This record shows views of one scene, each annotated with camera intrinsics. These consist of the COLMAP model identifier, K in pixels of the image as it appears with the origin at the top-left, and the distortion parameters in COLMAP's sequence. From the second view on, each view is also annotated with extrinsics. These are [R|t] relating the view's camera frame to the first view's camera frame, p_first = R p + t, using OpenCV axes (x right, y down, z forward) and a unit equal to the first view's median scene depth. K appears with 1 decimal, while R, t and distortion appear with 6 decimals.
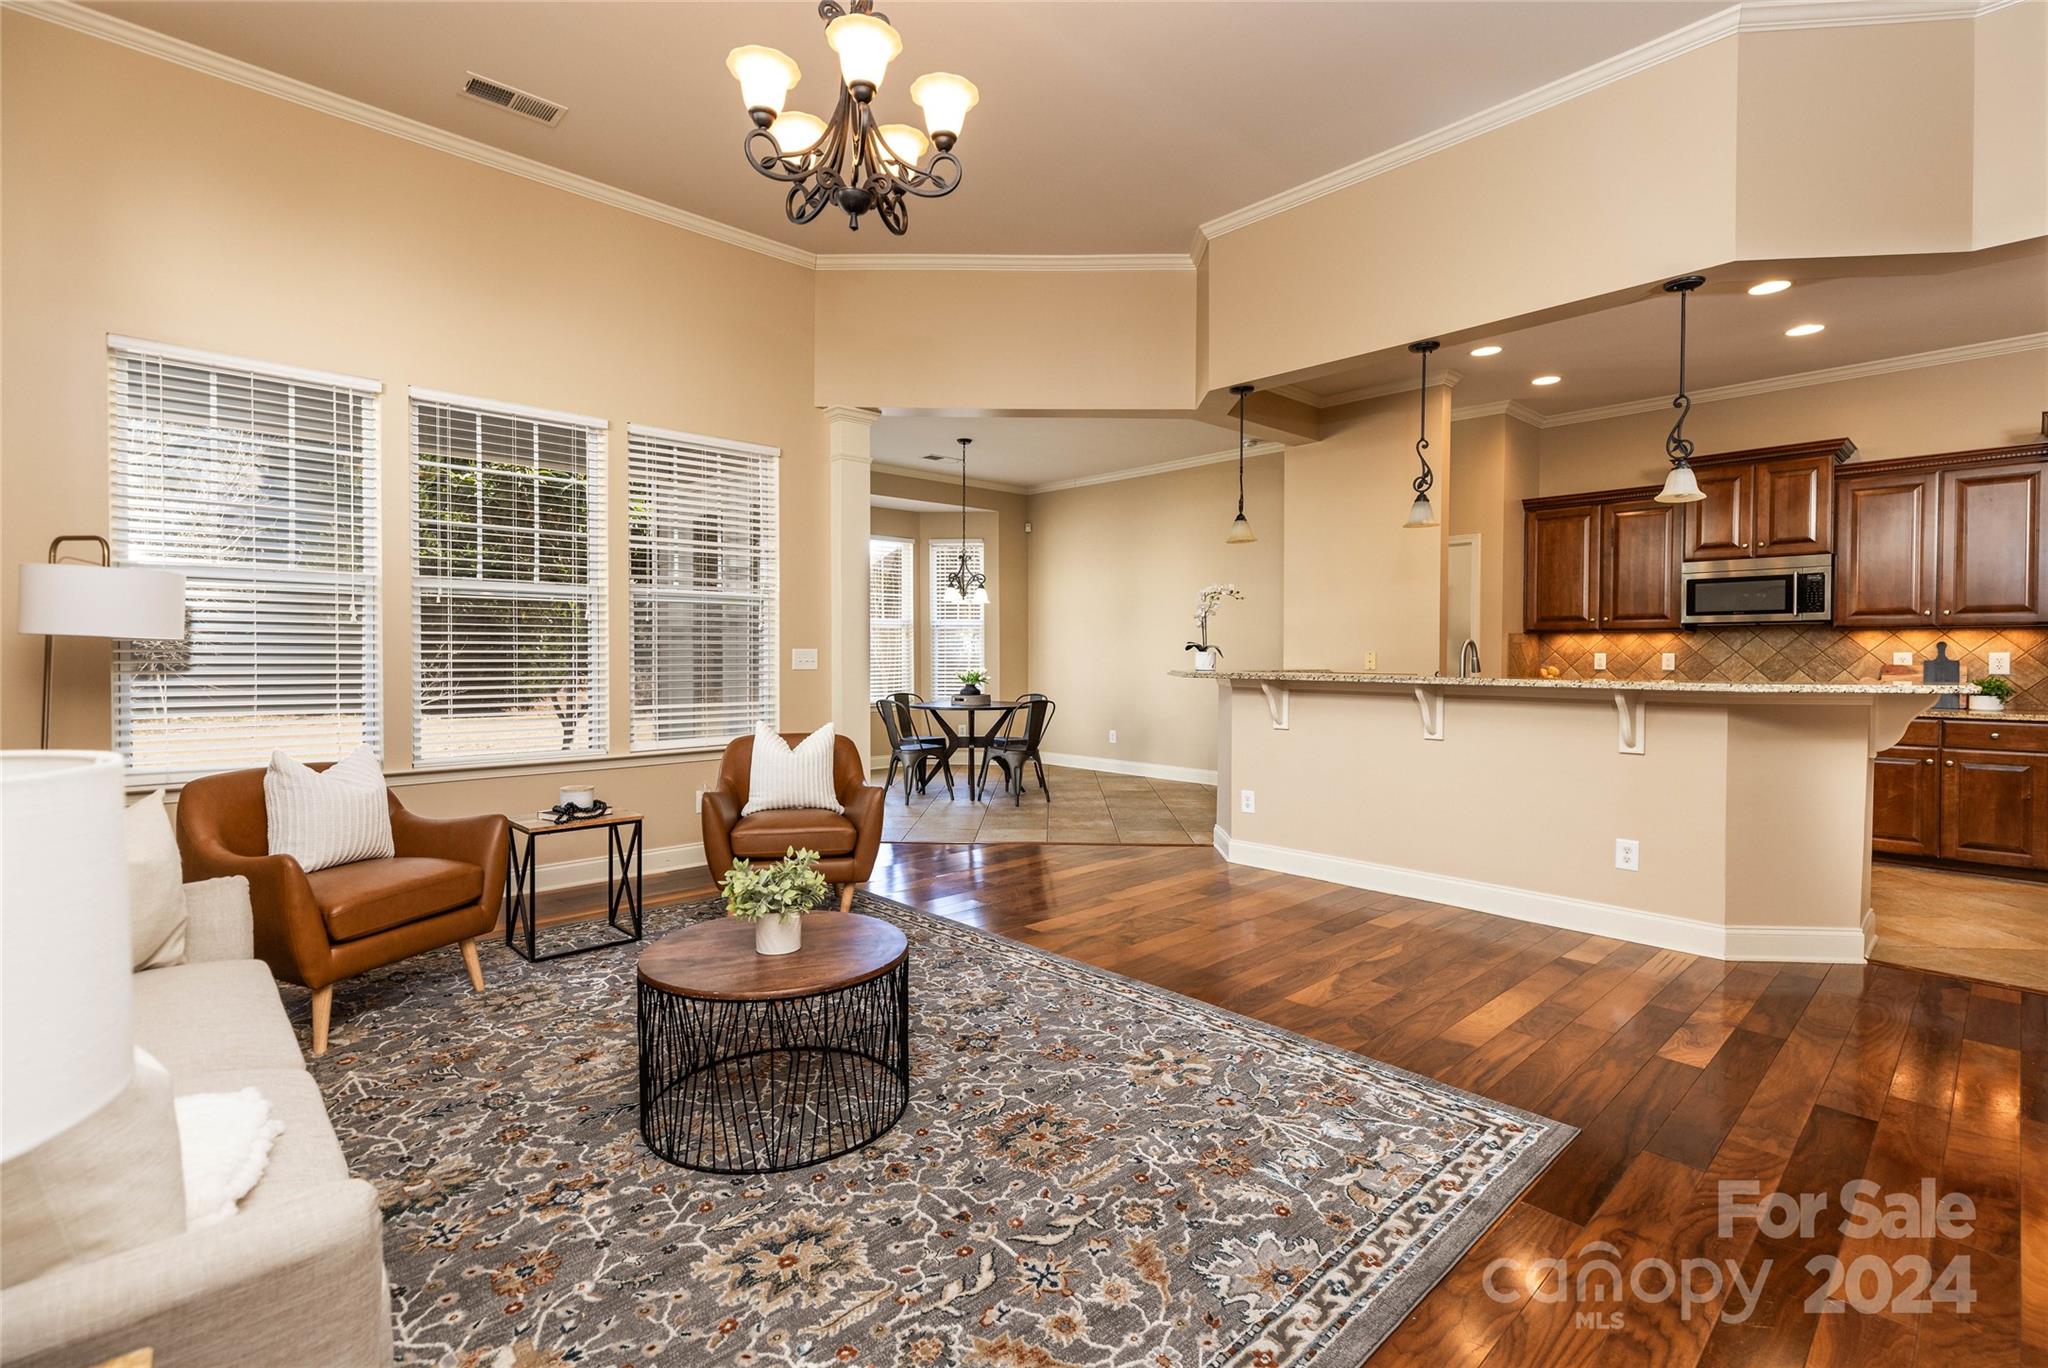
lens RADIAL K [[929.5, 0, 1023.5], [0, 929.5, 666.2], [0, 0, 1]] dist [0.005251, -0.001423]
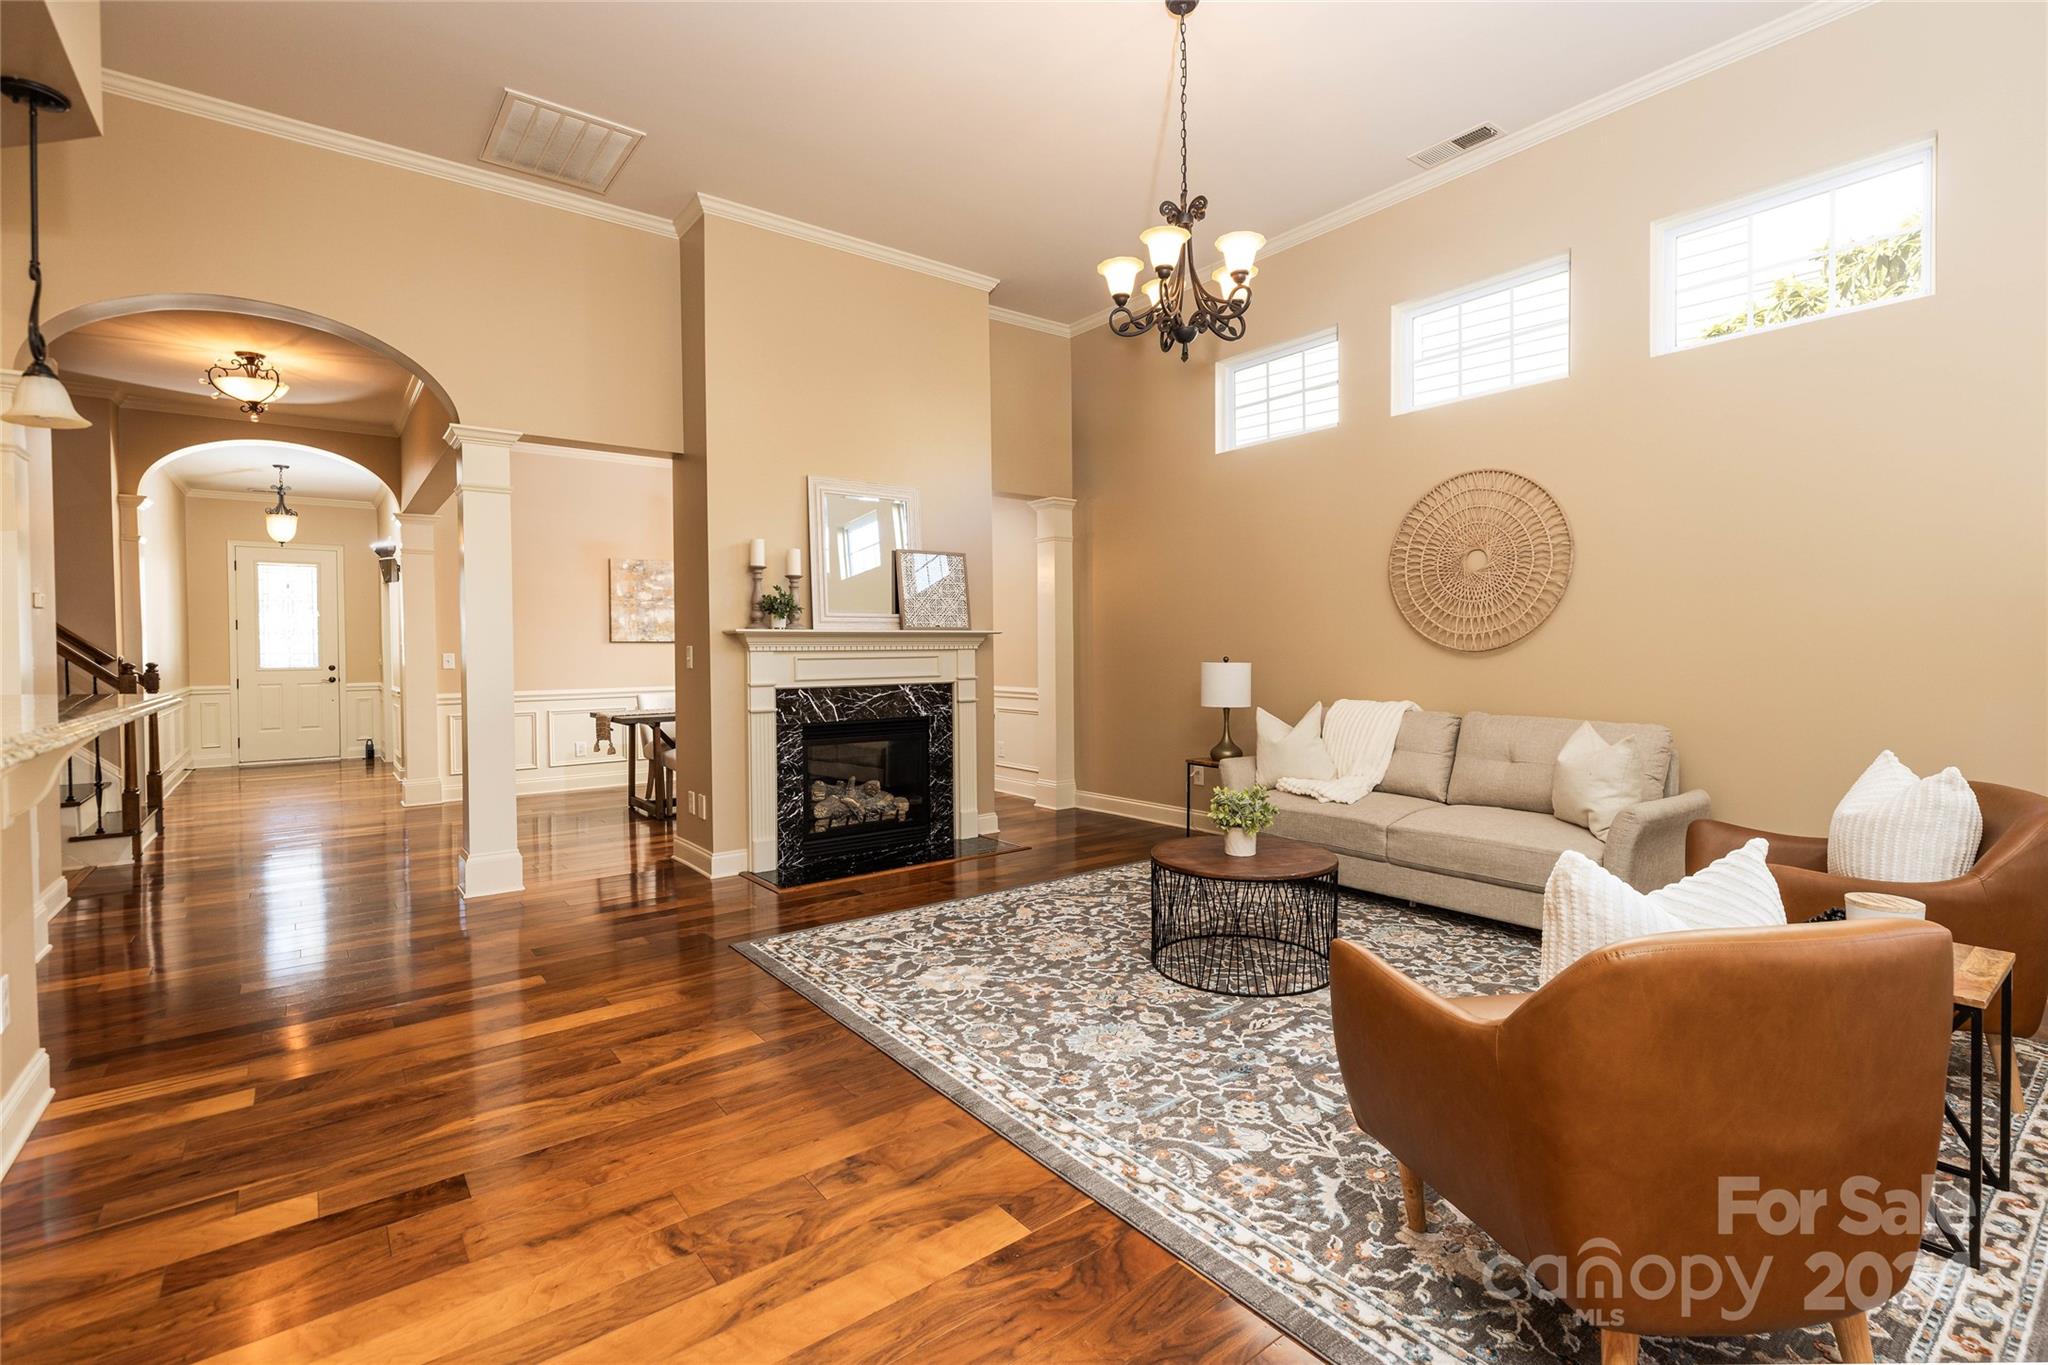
lens RADIAL K [[934.1, 0, 1029.0], [0, 934.1, 675.8], [0, 0, 1]] dist [0.000472, -0.000245]
pose [[-0.995427, 0.004465, 0.095424, -0.032809], [0.008851, 0.998921, 0.045594, -0.017451], [-0.095117, 0.046231, -0.994392, 1.075985]]
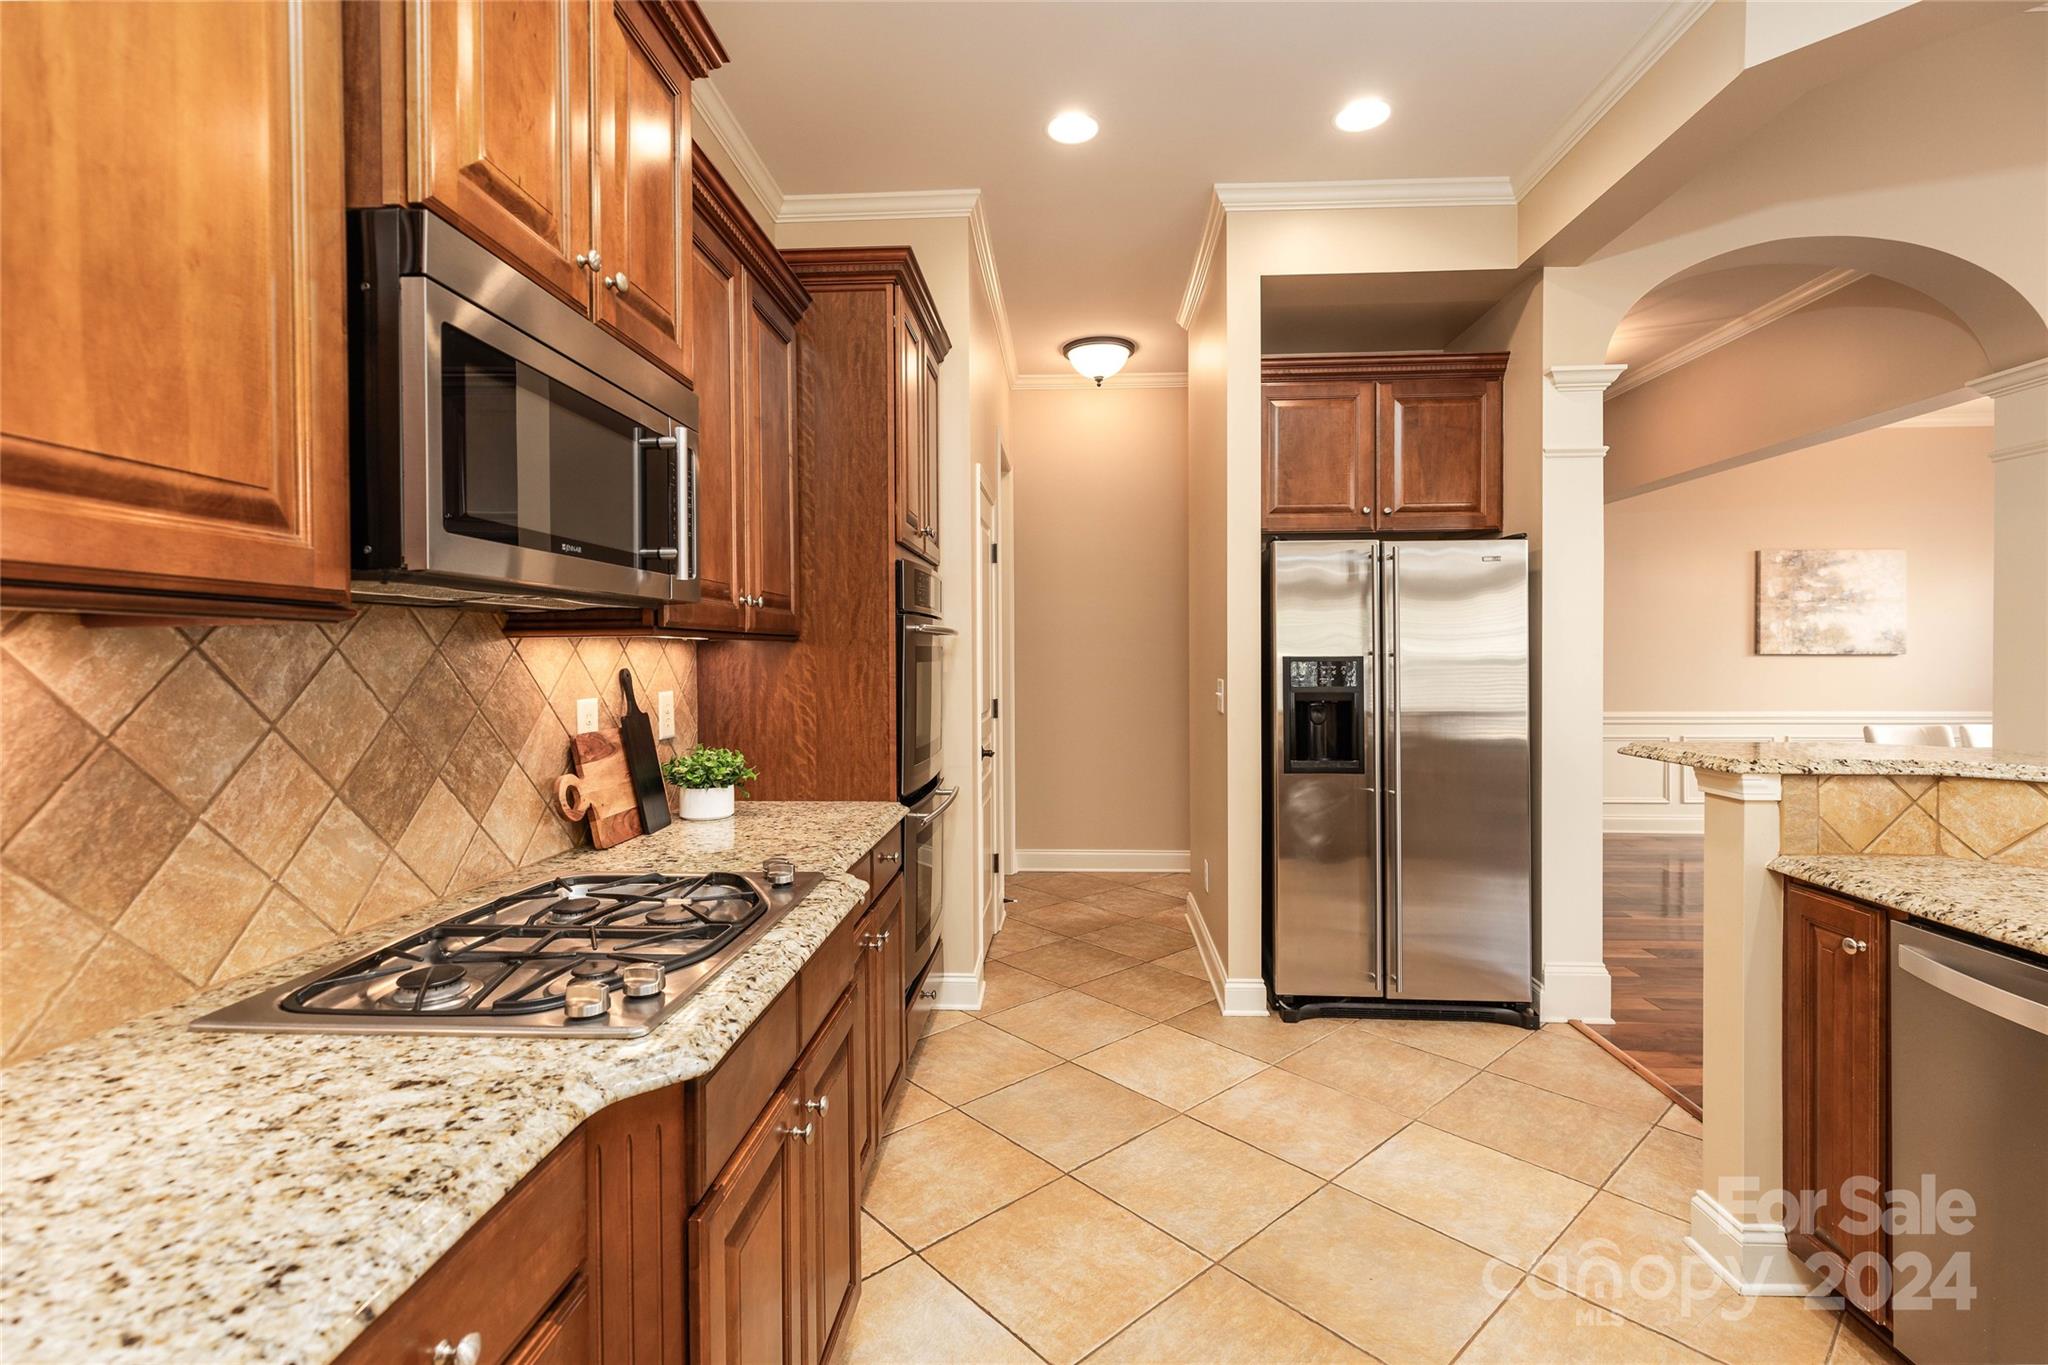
lens RADIAL K [[929.5, 0, 1023.5], [0, 929.5, 664.7], [0, 0, 1]] dist [0.005251, -0.001423]
pose [[-0.691555, -0.009161, 0.722266, 0.573536], [0.011730, 0.999645, 0.023910, -0.036042], [-0.722228, 0.025007, -0.691202, 1.164950]]
